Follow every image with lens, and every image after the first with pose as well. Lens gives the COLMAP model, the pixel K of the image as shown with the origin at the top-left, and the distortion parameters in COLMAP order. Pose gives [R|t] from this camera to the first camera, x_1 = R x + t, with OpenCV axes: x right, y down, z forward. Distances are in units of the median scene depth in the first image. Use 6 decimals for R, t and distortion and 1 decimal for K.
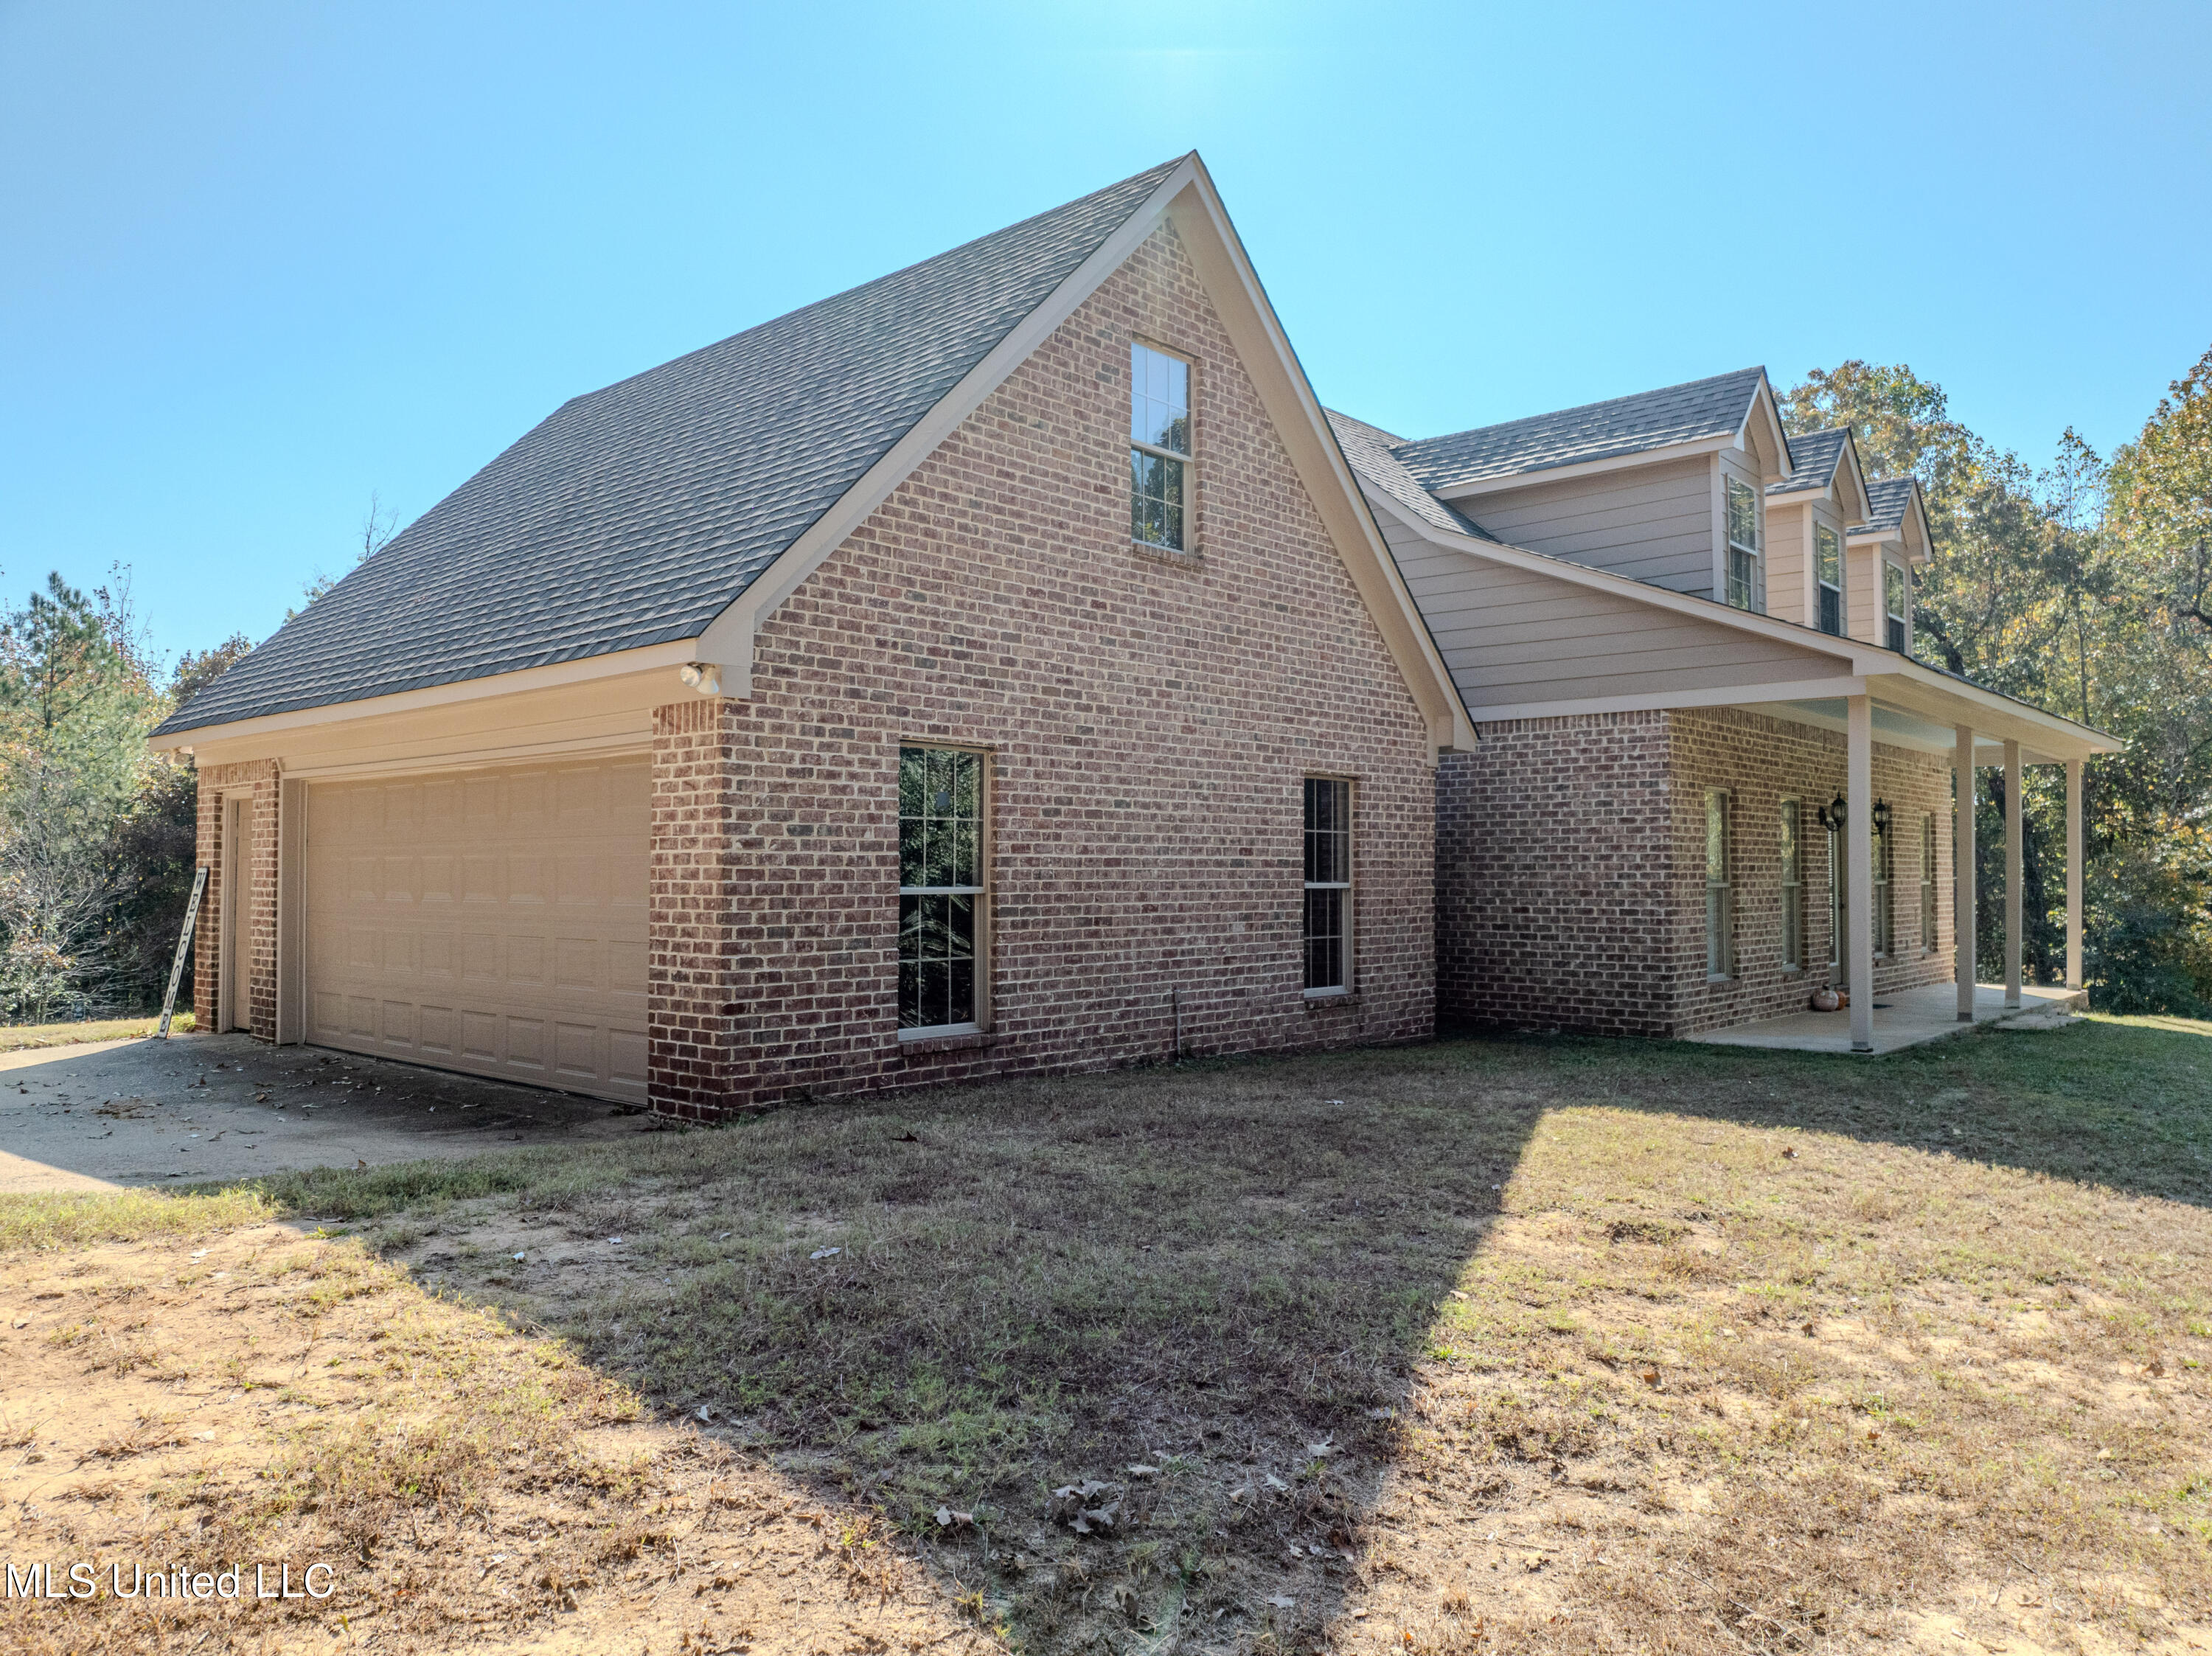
lens RADIAL K [[1563.3, 0, 1116.3], [0, 1563.3, 821.4], [0, 0, 1]] dist [-0.016550, -0.048991]
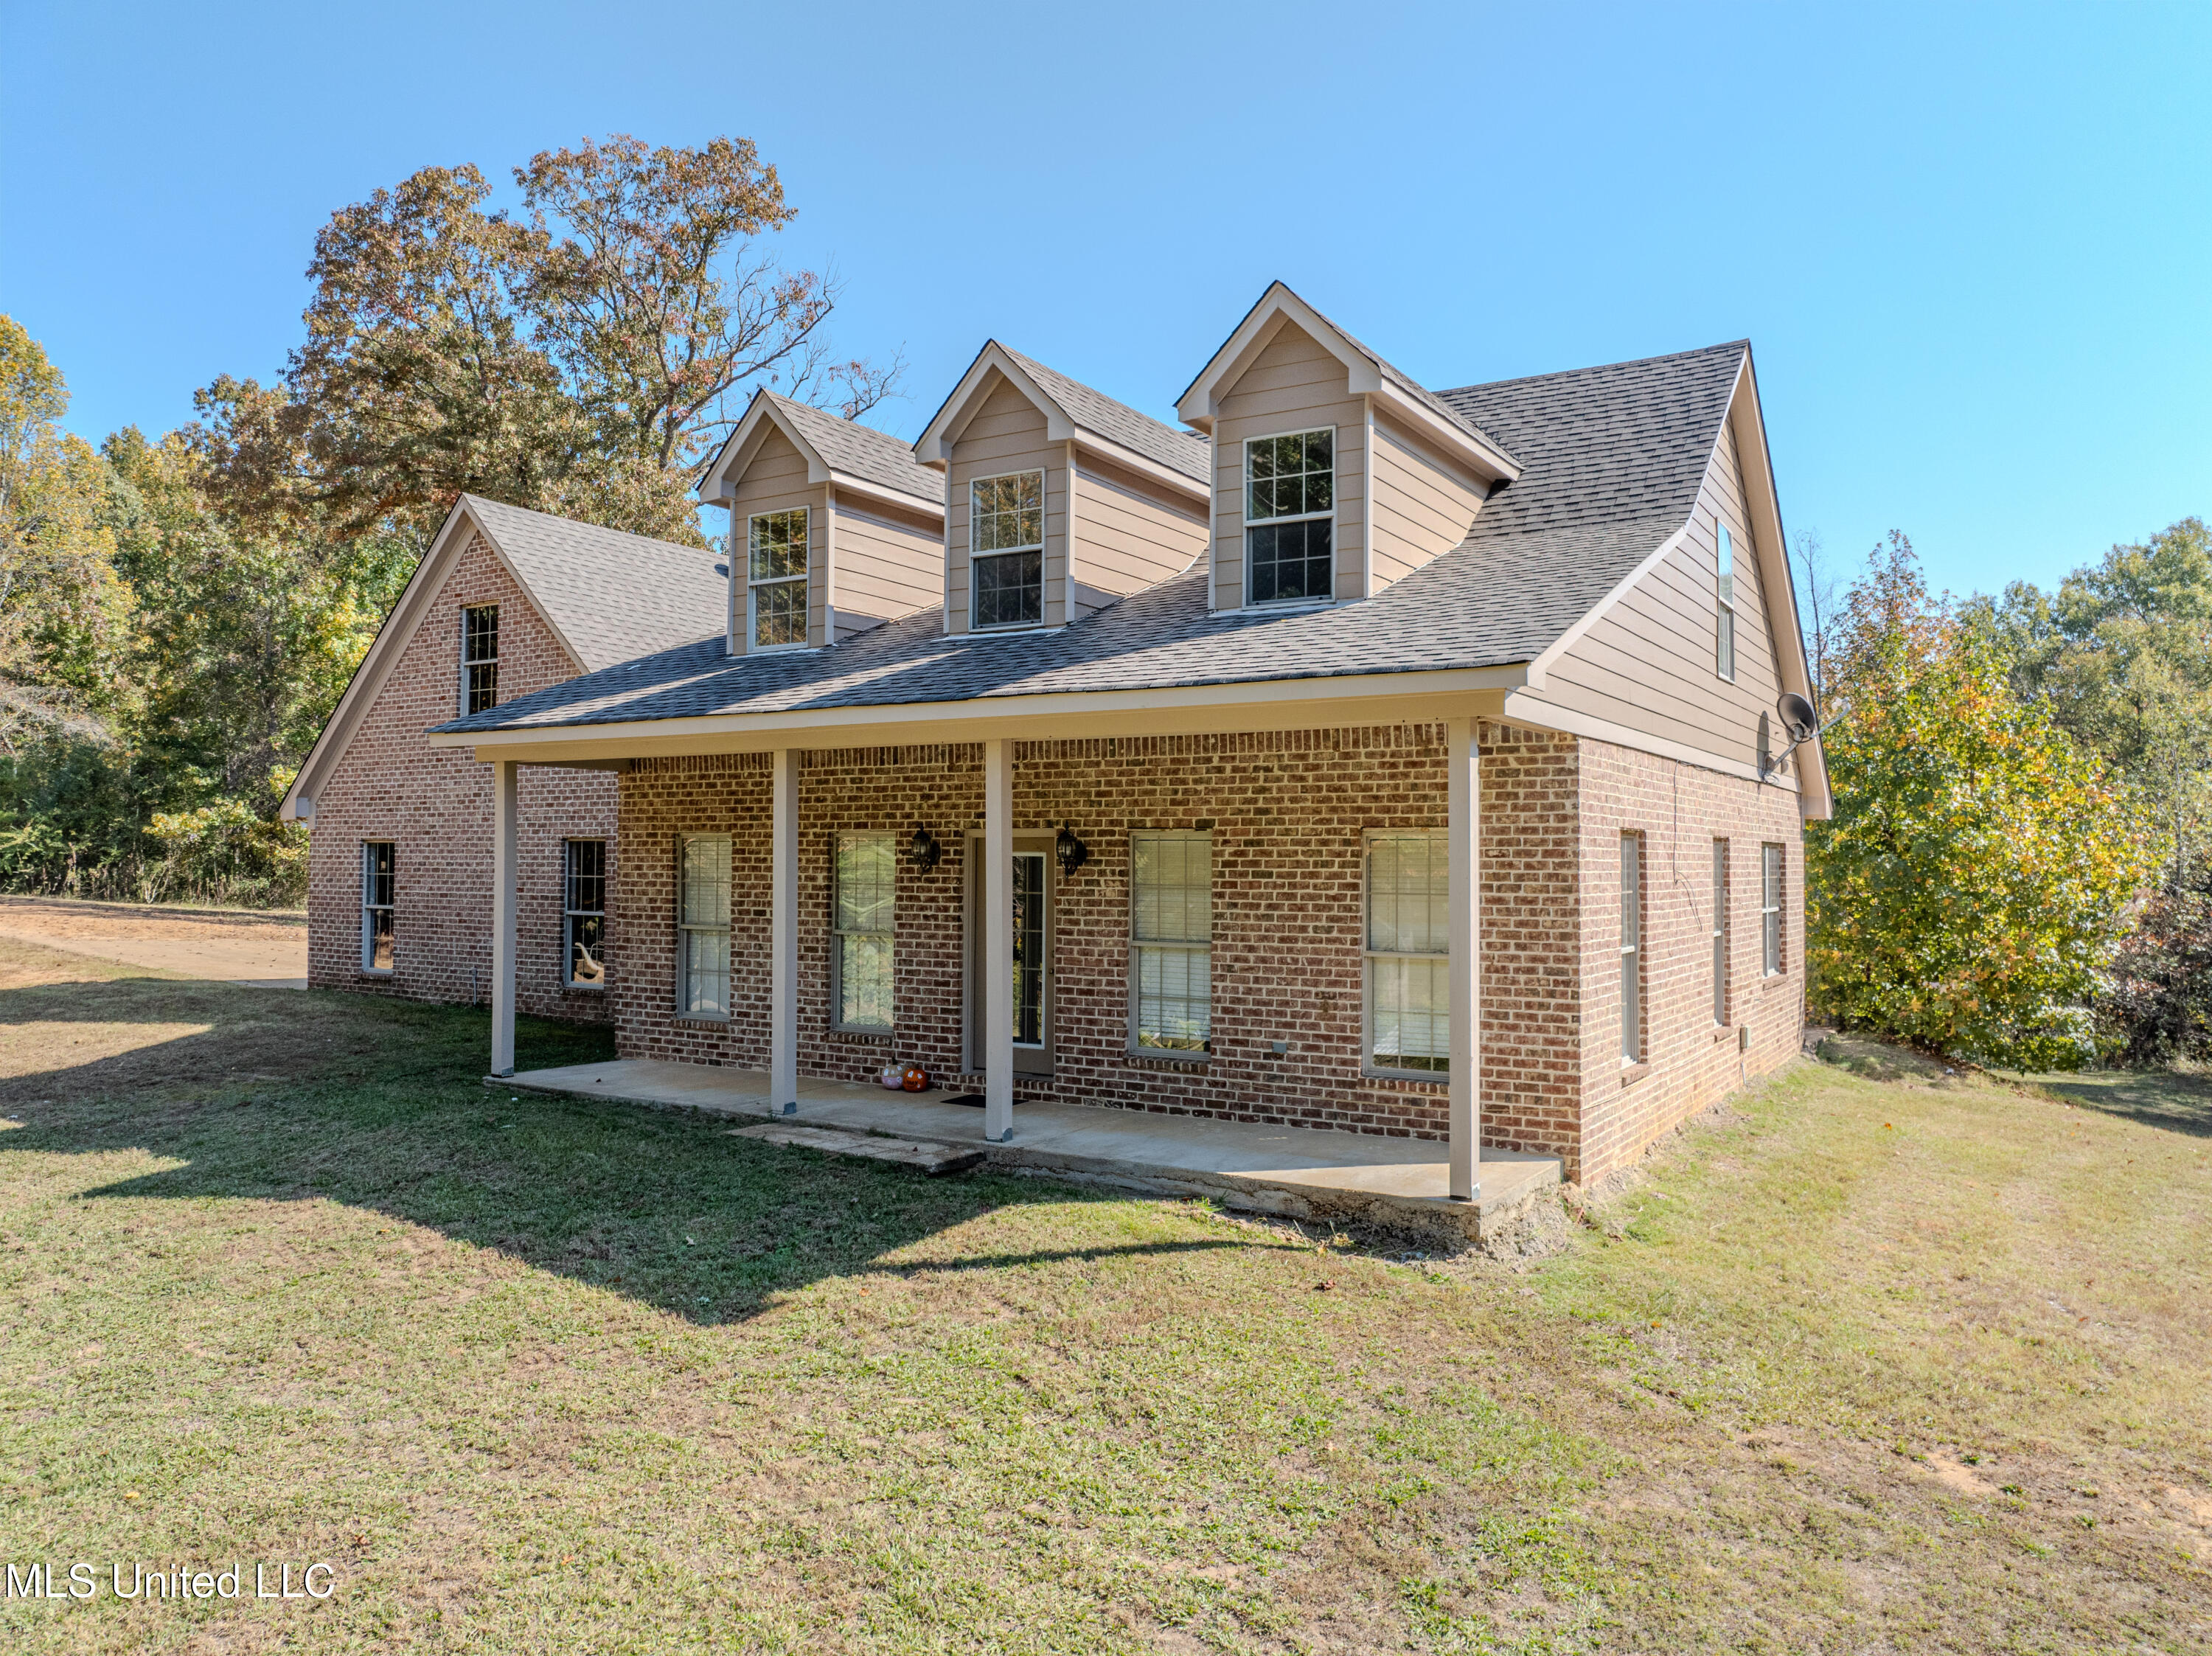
lens RADIAL K [[1552.8, 0, 1122.2], [0, 1552.8, 824.3], [0, 0, 1]] dist [0.001748, -0.103572]
pose [[0.168319, -0.024728, -0.985422, 2.211894], [0.026422, 0.999439, -0.020566, 0.001208], [0.985378, -0.022575, 0.168878, 1.672819]]
